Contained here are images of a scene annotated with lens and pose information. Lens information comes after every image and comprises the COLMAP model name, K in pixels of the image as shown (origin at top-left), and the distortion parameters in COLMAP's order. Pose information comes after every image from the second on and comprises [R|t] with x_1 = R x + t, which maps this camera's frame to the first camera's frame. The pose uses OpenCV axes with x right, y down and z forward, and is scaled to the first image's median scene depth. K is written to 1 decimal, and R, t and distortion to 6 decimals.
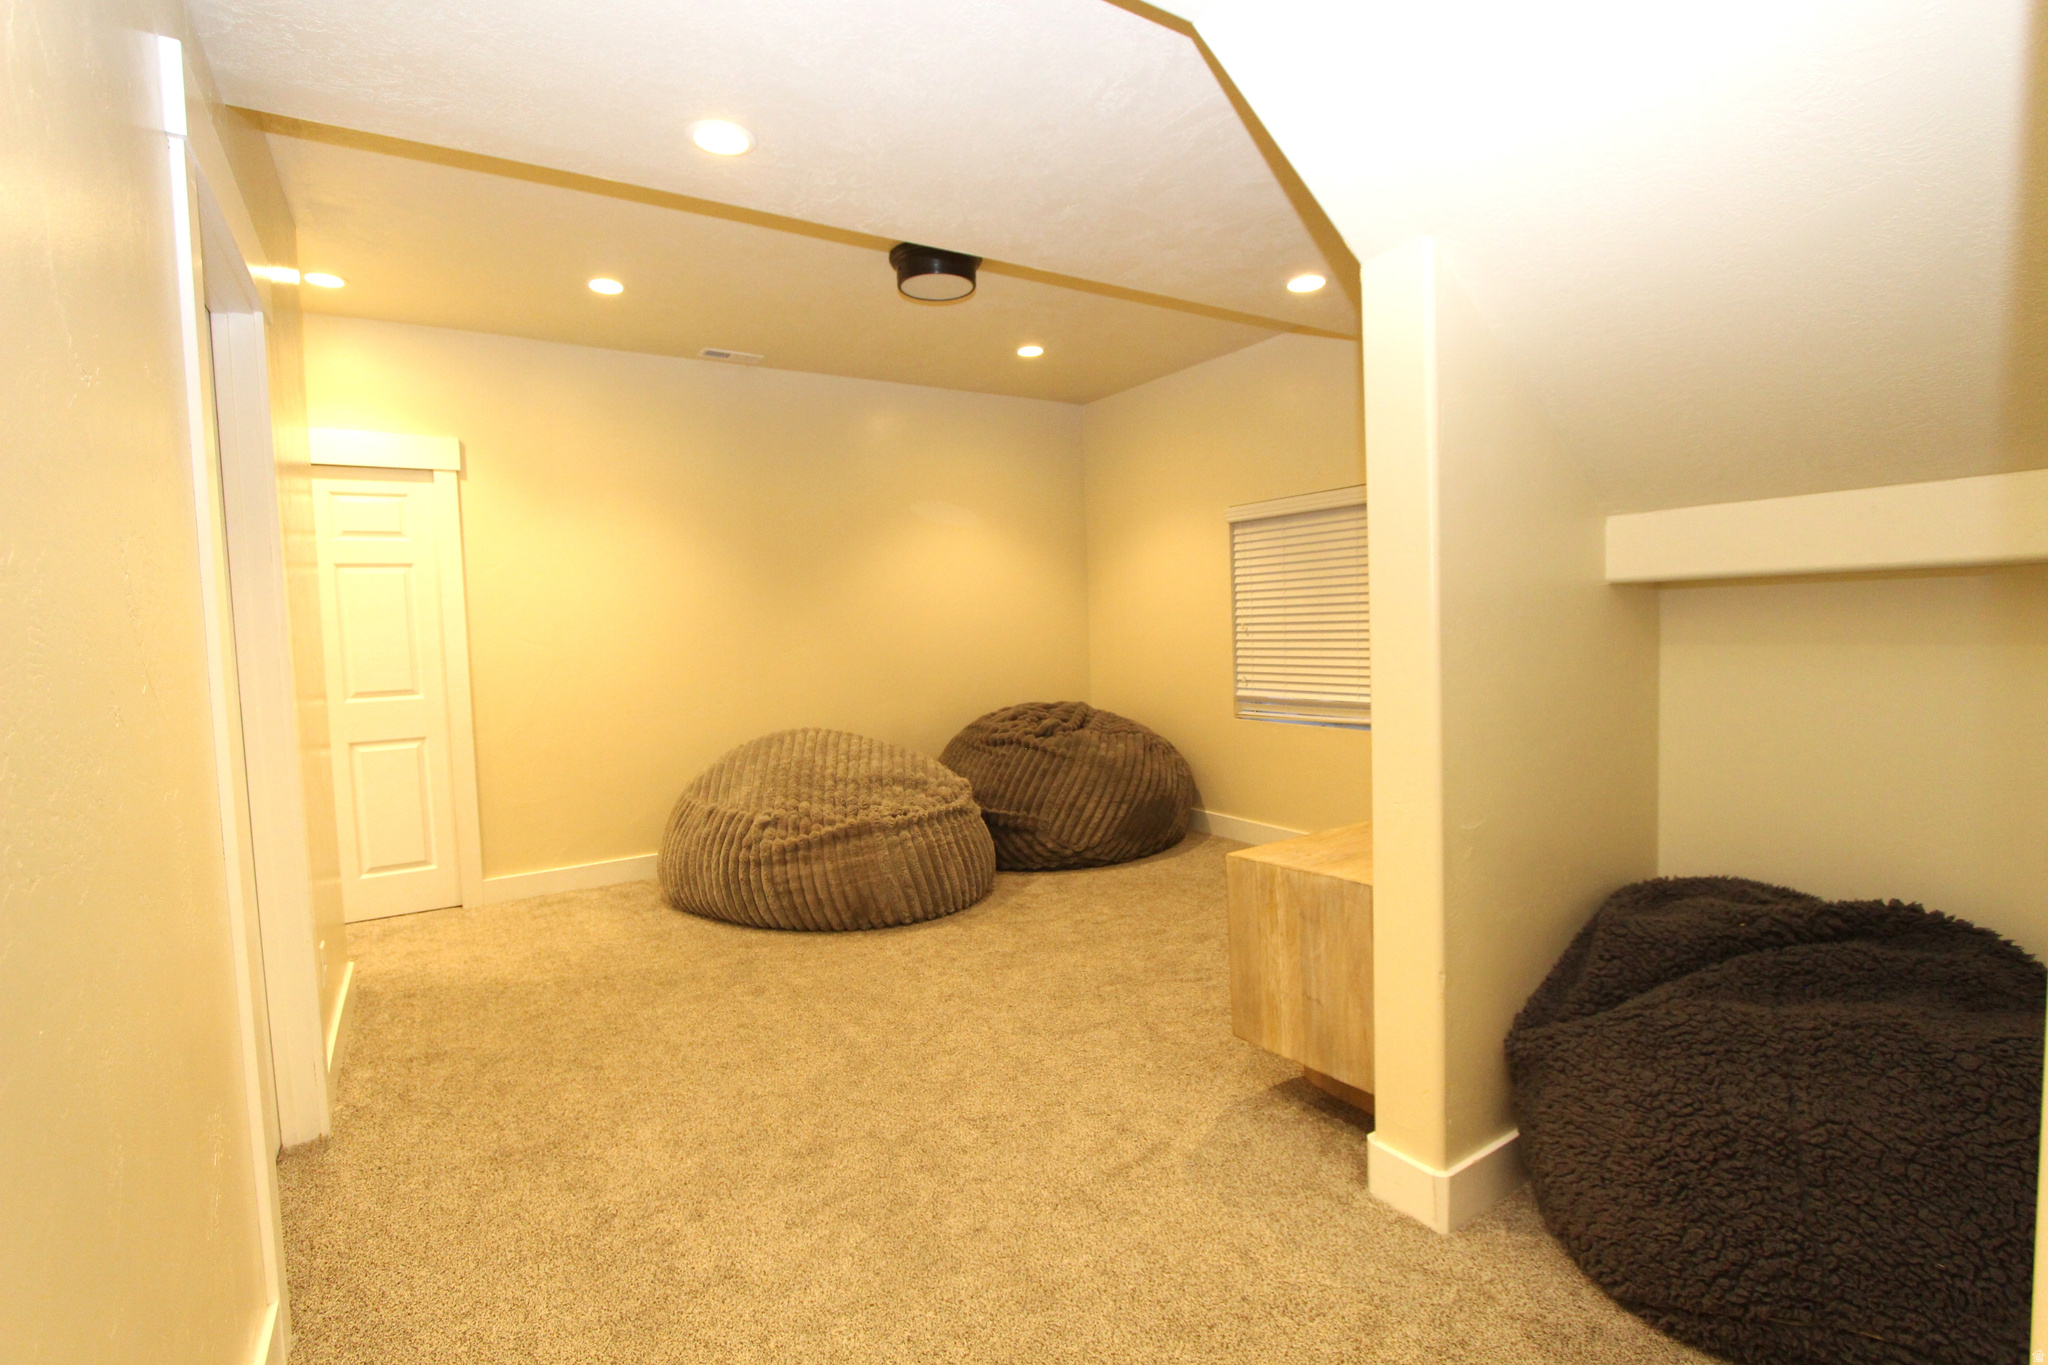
lens RADIAL K [[932.9, 0, 1027.7], [0, 932.9, 681.5], [0, 0, 1]] dist [-0.017230, 0.000980]
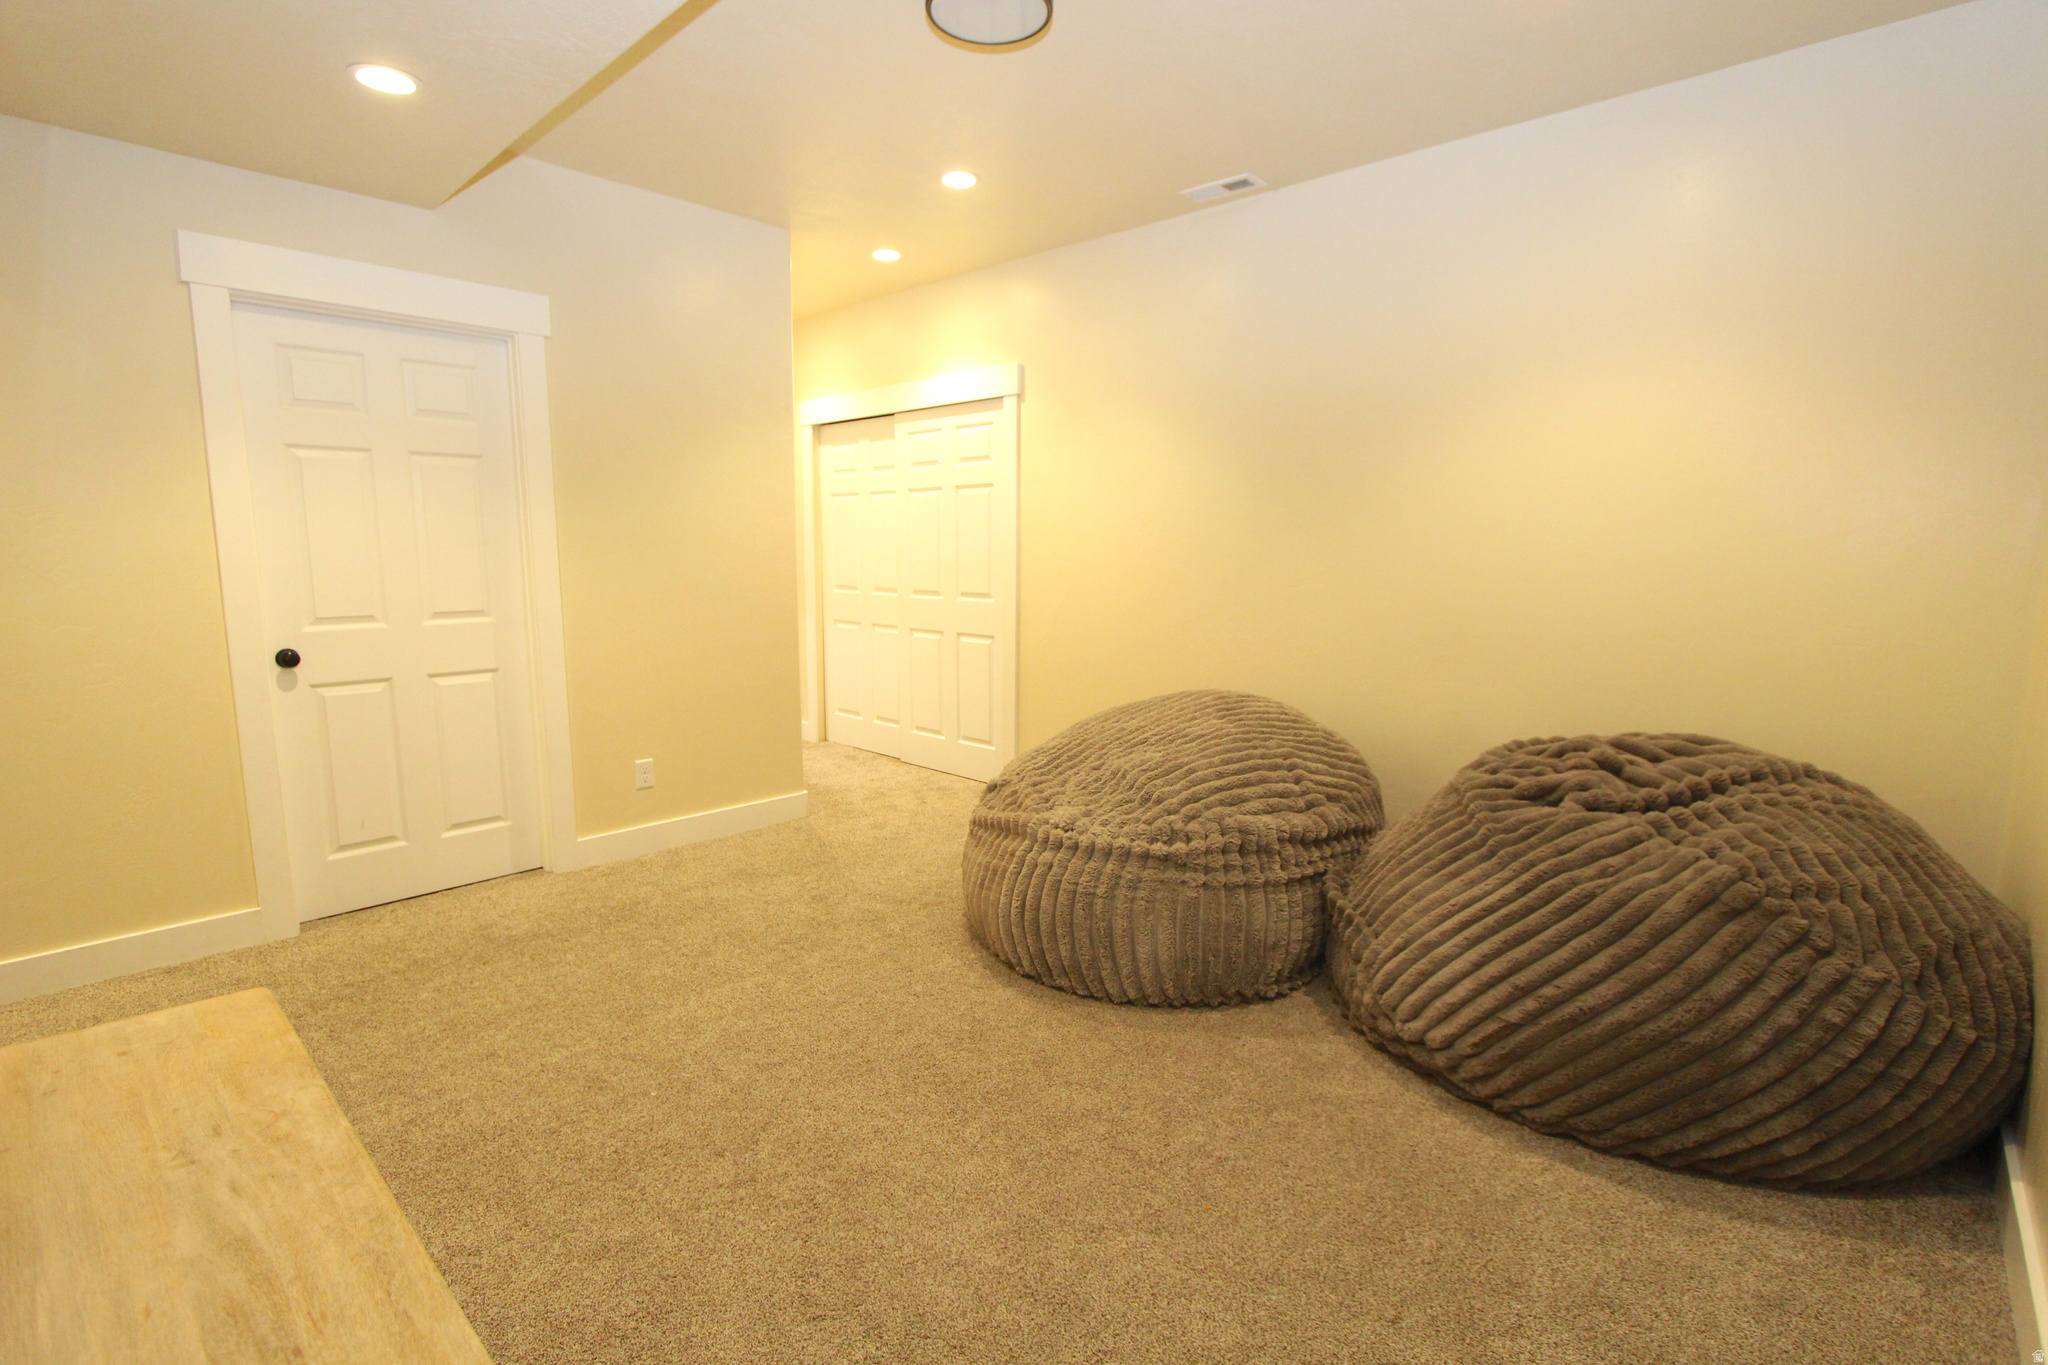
lens RADIAL K [[932.9, 0, 1027.7], [0, 932.9, 681.5], [0, 0, 1]] dist [-0.017230, 0.000980]
pose [[0.247963, 0.169723, -0.953786, 0.473240], [-0.066875, 0.985184, 0.157924, -0.069740], [0.966459, 0.024625, 0.255639, 0.741264]]
